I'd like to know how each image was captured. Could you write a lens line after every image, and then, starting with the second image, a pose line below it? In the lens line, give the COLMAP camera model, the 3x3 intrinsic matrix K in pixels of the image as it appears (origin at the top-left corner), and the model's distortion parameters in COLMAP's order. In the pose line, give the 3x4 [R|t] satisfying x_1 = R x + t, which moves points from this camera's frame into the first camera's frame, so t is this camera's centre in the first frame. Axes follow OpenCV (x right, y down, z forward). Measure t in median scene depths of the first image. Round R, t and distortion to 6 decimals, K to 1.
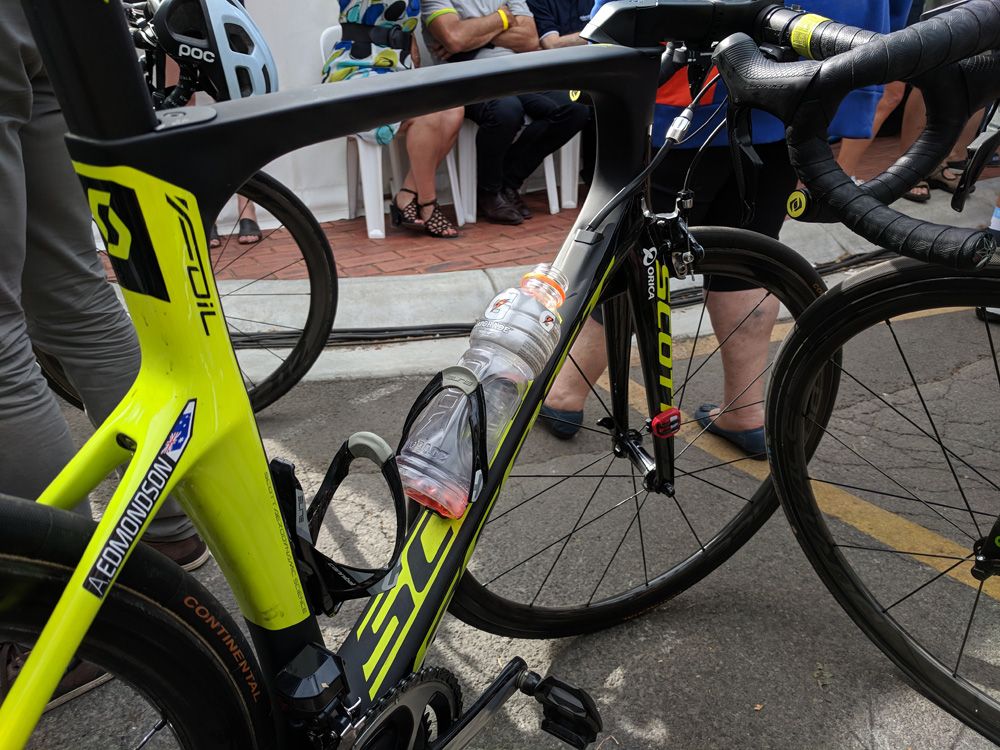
lens RADIAL K [[775.4, 0, 480.6], [0, 775.4, 392.2], [0, 0, 1]] dist [-0.005566, 0.072773]
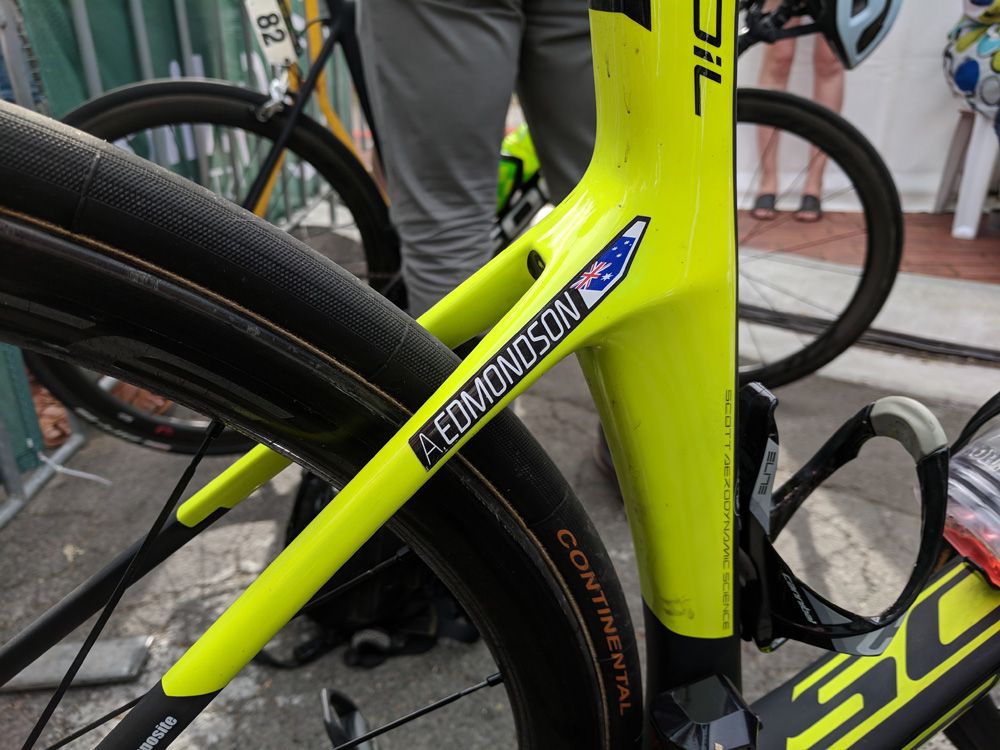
lens RADIAL K [[757.5, 0, 500.0], [0, 757.5, 375.0], [0, 0, 1]] dist [-0.008767, 0.008136]
pose [[0.773745, 0.266542, -0.574694, -0.068005], [-0.277545, 0.958108, 0.070692, 0.092433], [0.569462, 0.104806, 0.815309, 0.372013]]
